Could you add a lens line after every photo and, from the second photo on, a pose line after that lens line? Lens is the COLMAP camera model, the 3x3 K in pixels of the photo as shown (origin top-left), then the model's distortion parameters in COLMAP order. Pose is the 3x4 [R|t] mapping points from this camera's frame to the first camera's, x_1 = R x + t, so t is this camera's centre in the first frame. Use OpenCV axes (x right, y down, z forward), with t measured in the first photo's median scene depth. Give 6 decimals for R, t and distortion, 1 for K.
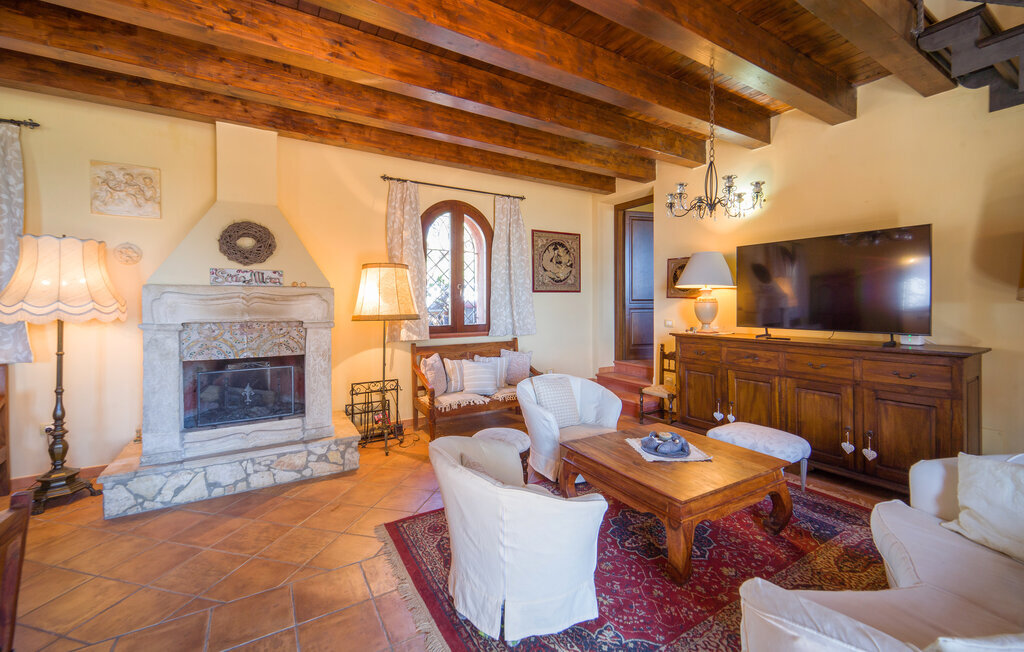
lens RADIAL K [[400.5, 0, 486.6], [0, 400.5, 305.5], [0, 0, 1]] dist [0.002207, 0.000155]
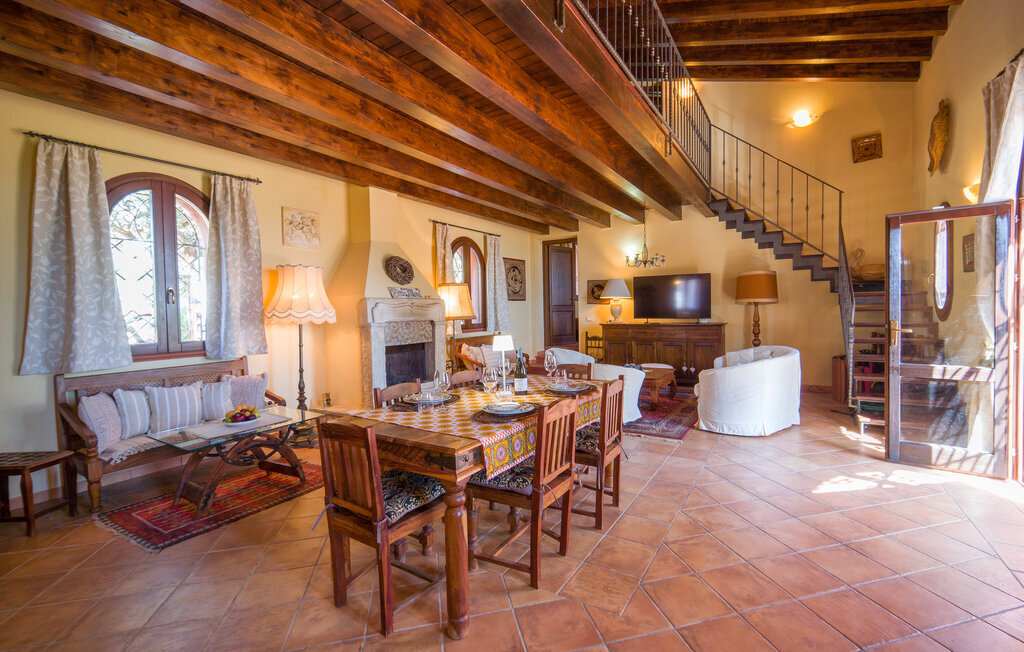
lens RADIAL K [[416.4, 0, 509.3], [0, 416.4, 307.1], [0, 0, 1]] dist [-0.000075, -0.000026]
pose [[0.896257, -0.010938, 0.443400, -0.807661], [0.017208, 0.999801, -0.010119, 0.007517], [-0.443201, 0.016699, 0.896267, -0.532091]]
